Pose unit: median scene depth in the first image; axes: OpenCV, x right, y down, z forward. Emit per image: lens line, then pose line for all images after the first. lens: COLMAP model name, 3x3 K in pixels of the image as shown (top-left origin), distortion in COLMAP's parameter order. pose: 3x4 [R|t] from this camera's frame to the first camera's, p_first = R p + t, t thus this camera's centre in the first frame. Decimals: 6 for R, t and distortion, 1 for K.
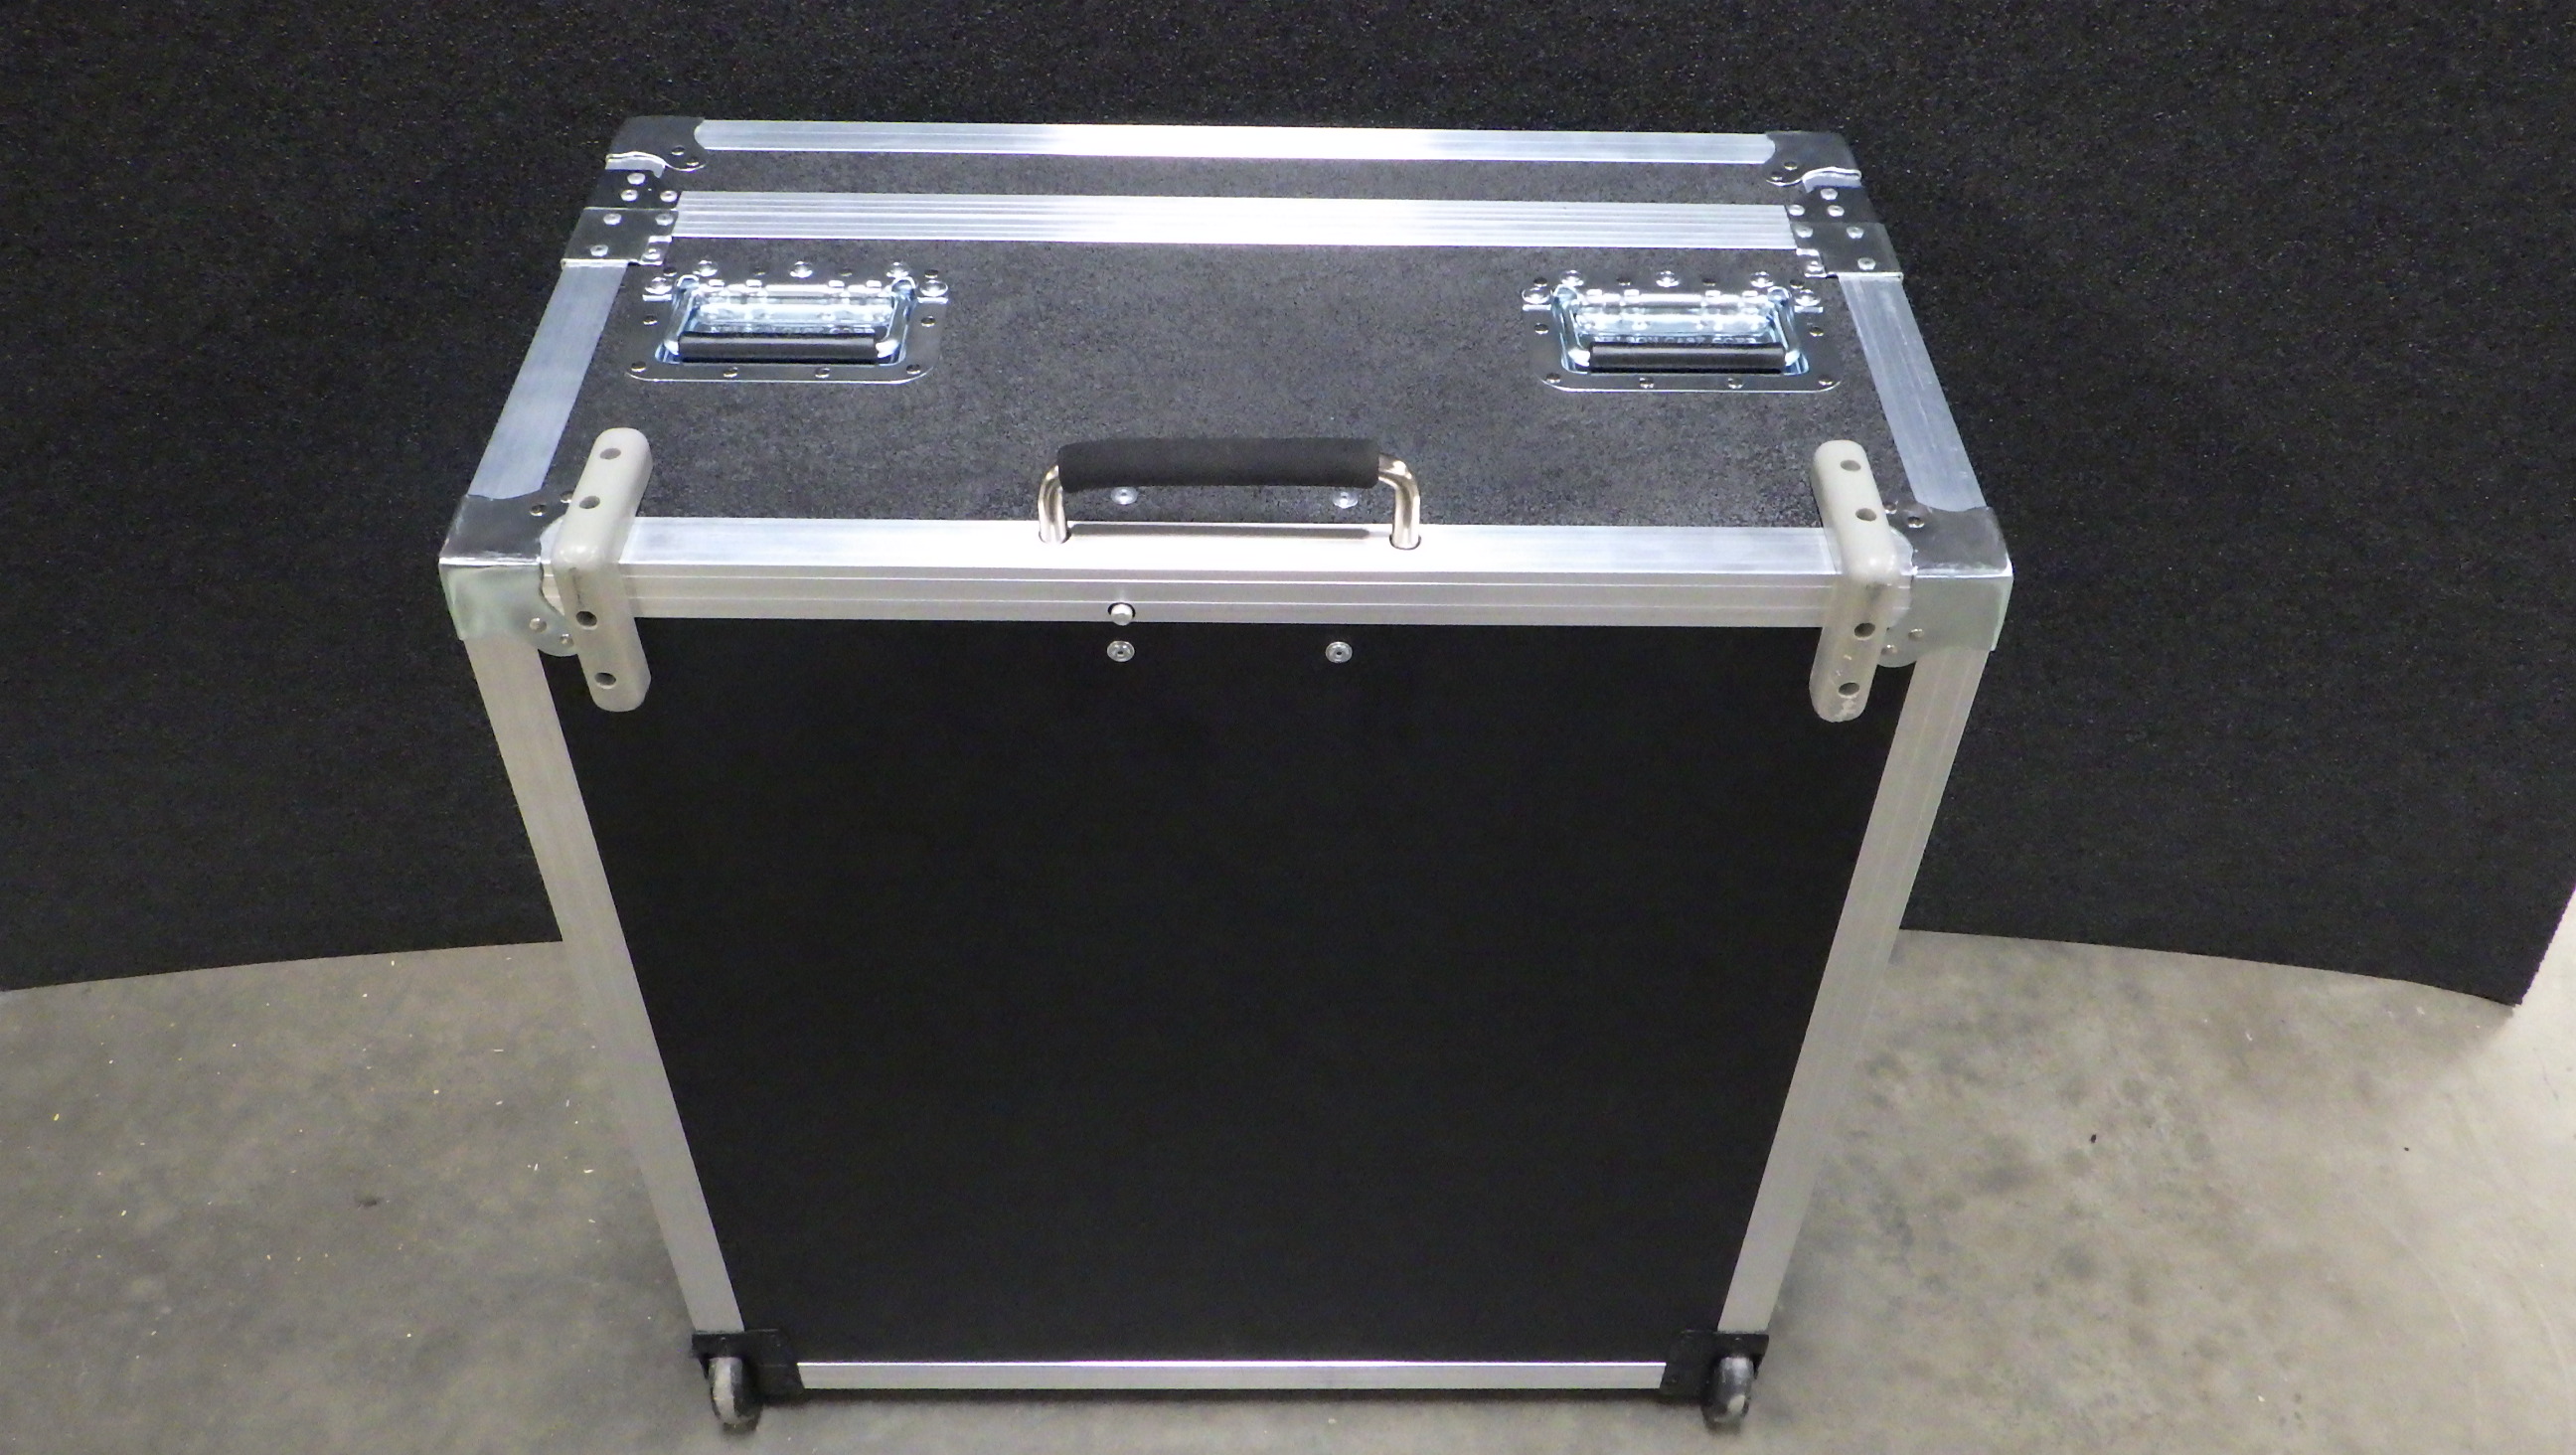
lens RADIAL K [[2115.4, 0, 1286.8], [0, 2115.4, 689.6], [0, 0, 1]] dist [-0.005323, 0.001075]
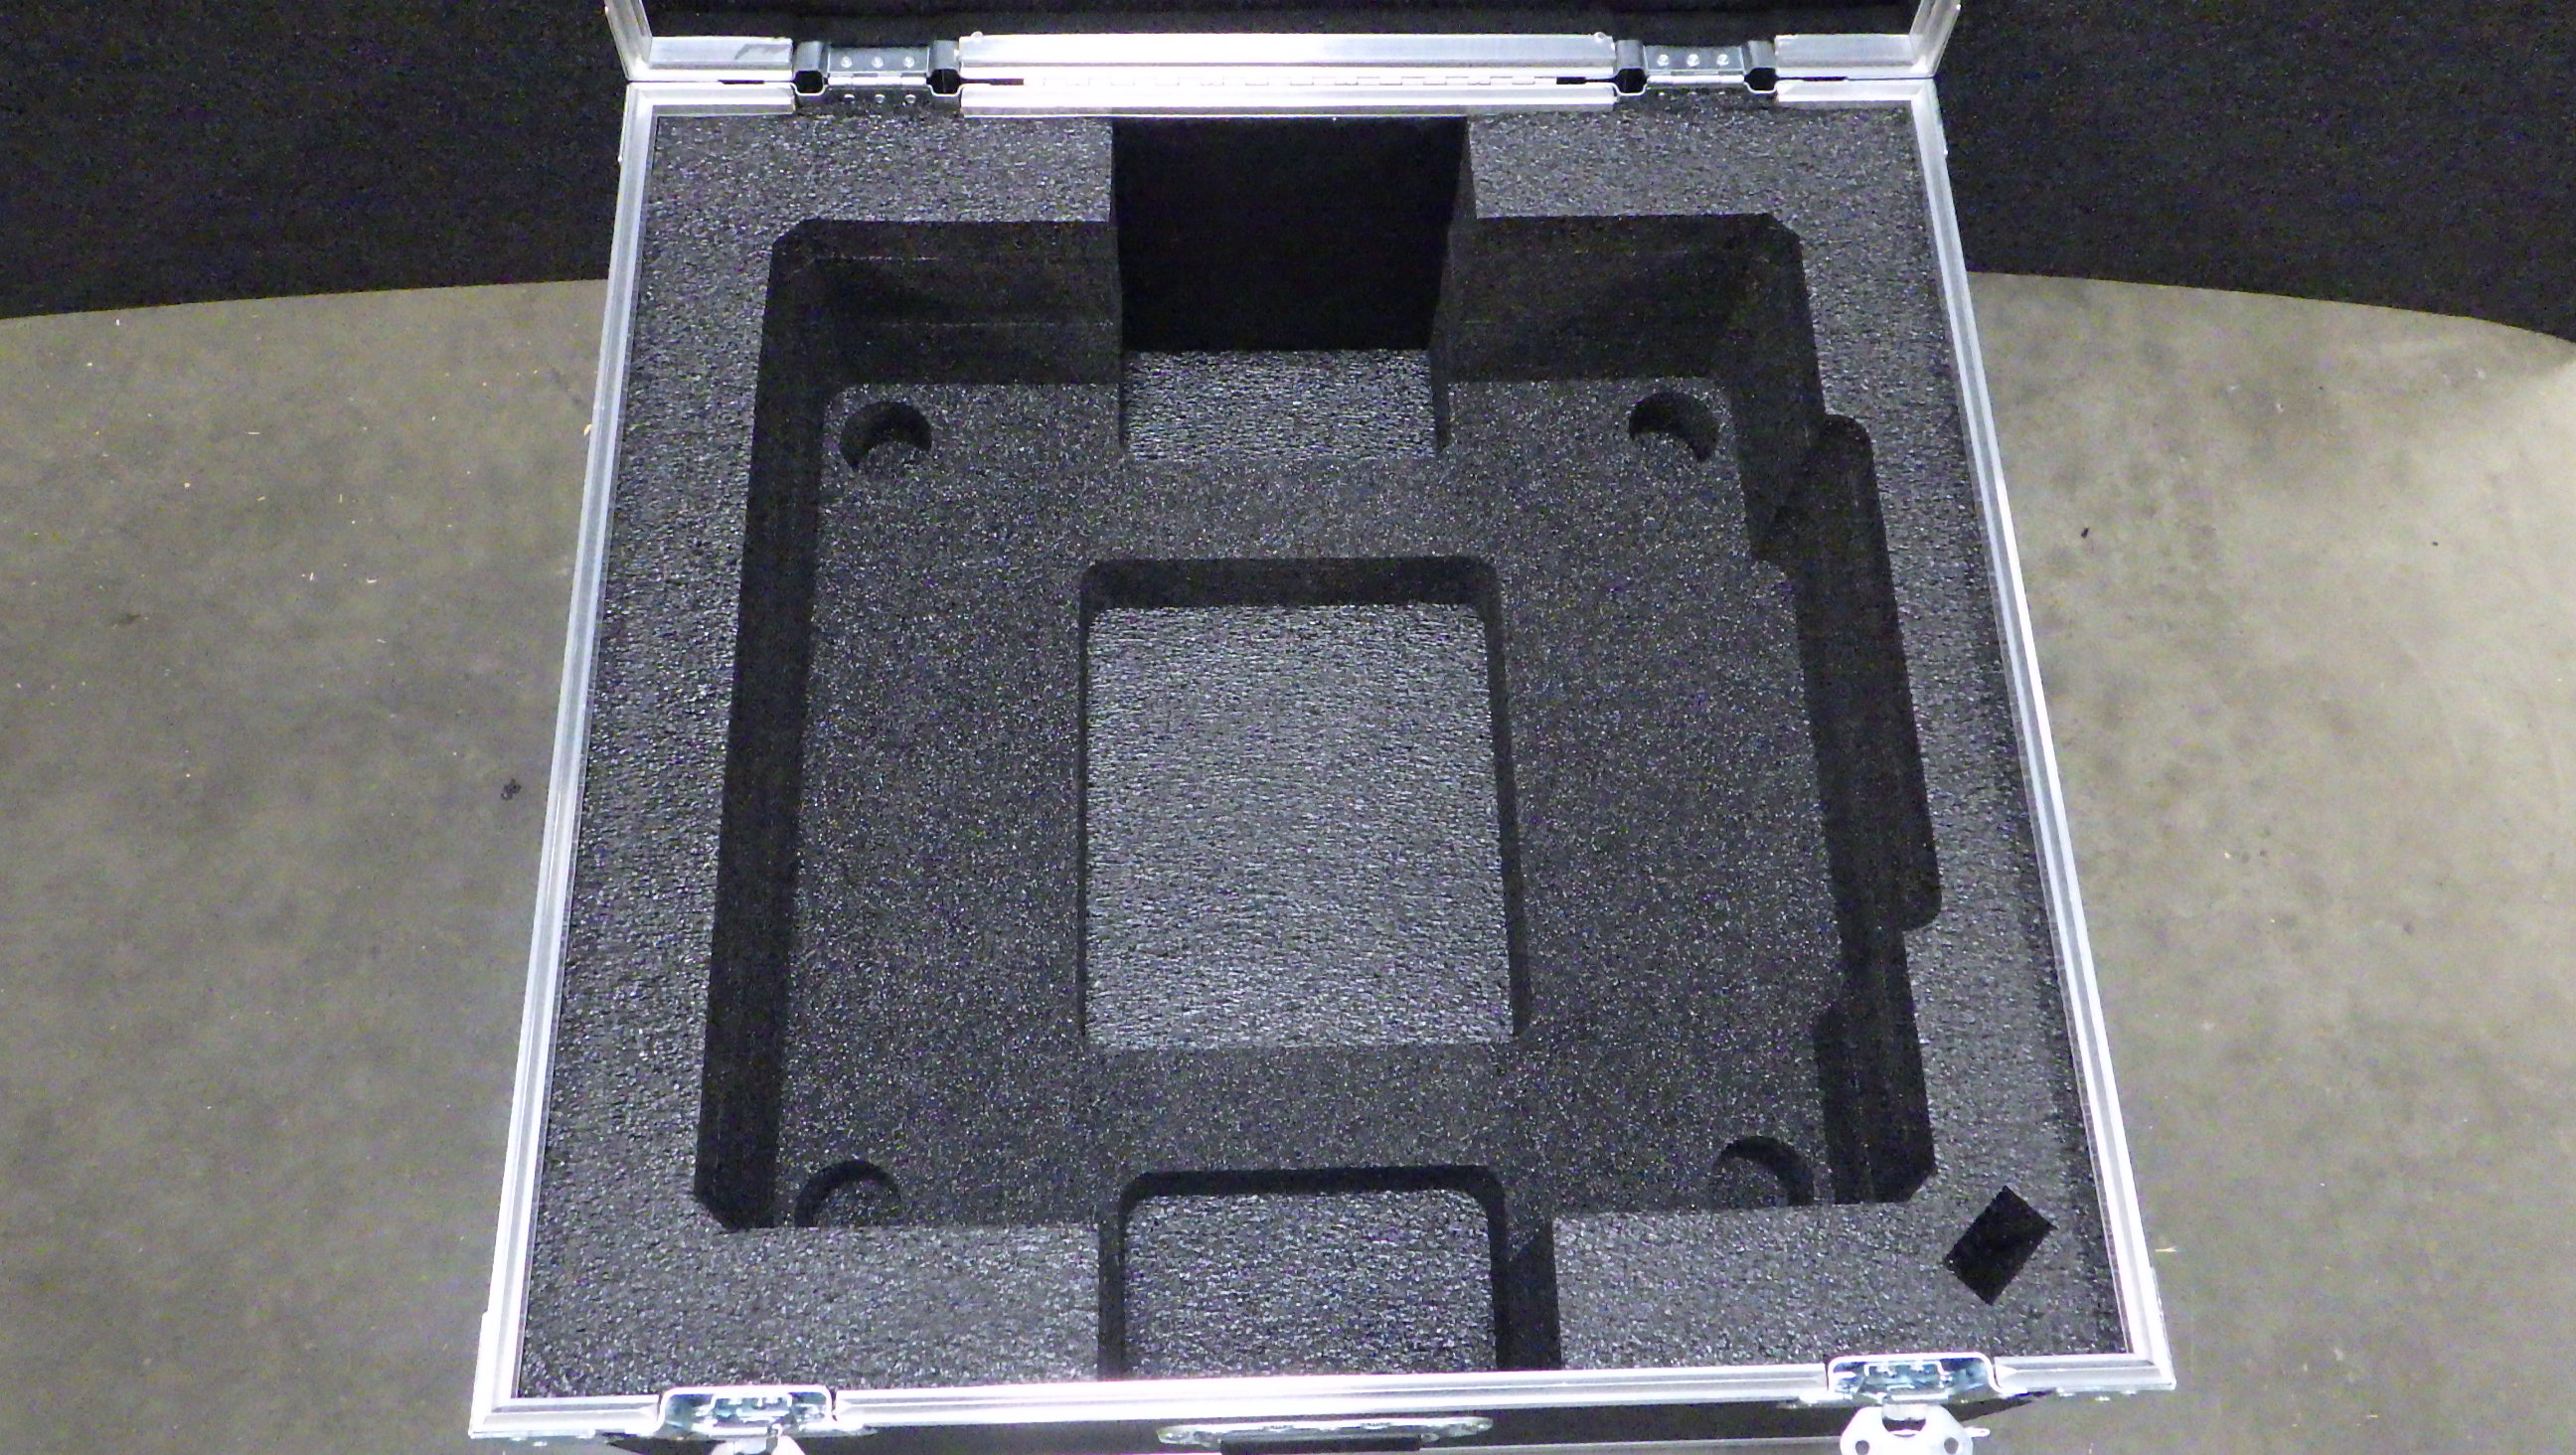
lens RADIAL K [[2115.4, 0, 1286.8], [0, 2115.4, 689.6], [0, 0, 1]] dist [-0.005323, 0.001075]
pose [[0.999922, -0.003598, 0.011942, 0.038648], [-0.001470, 0.916803, 0.399336, -0.081976], [-0.012385, -0.399323, 0.916727, 0.173860]]
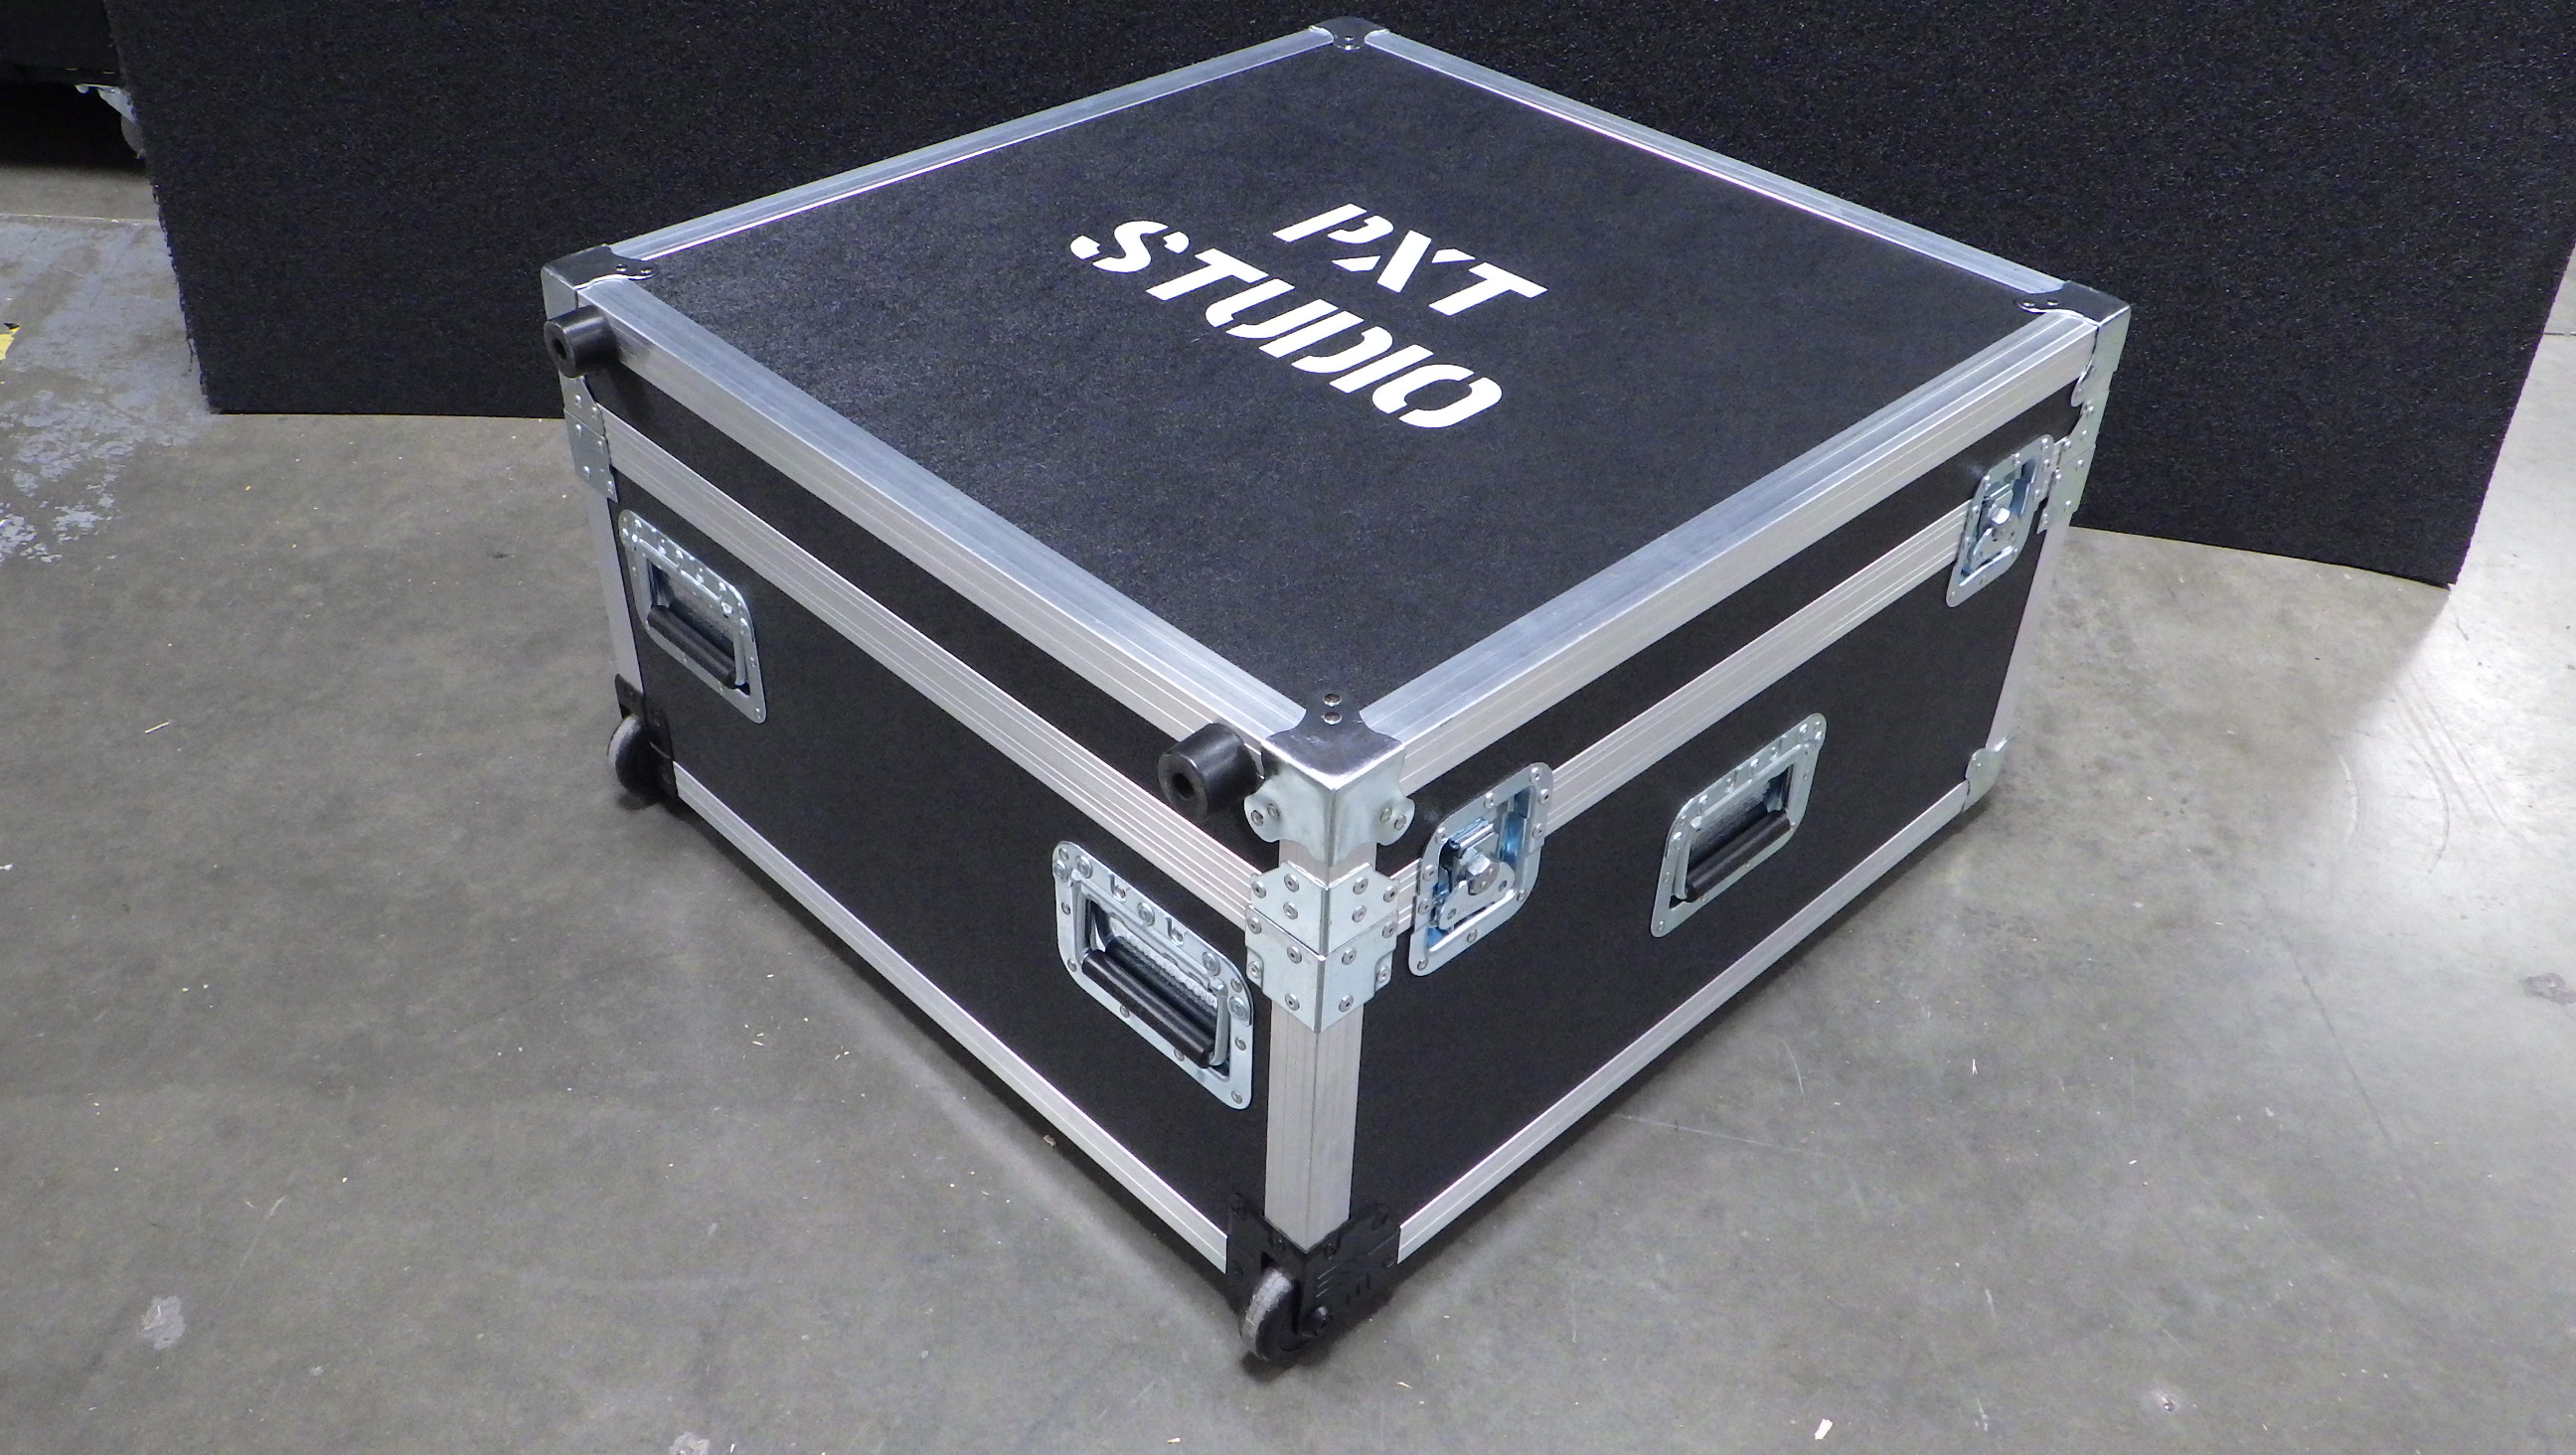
lens RADIAL K [[2115.4, 0, 1286.8], [0, 2115.4, 689.6], [0, 0, 1]] dist [-0.005323, 0.001075]
pose [[0.994778, 0.070941, -0.073380, 0.086088], [-0.078547, 0.991199, -0.106561, 0.401233], [0.065175, 0.111768, 0.991595, -0.113766]]
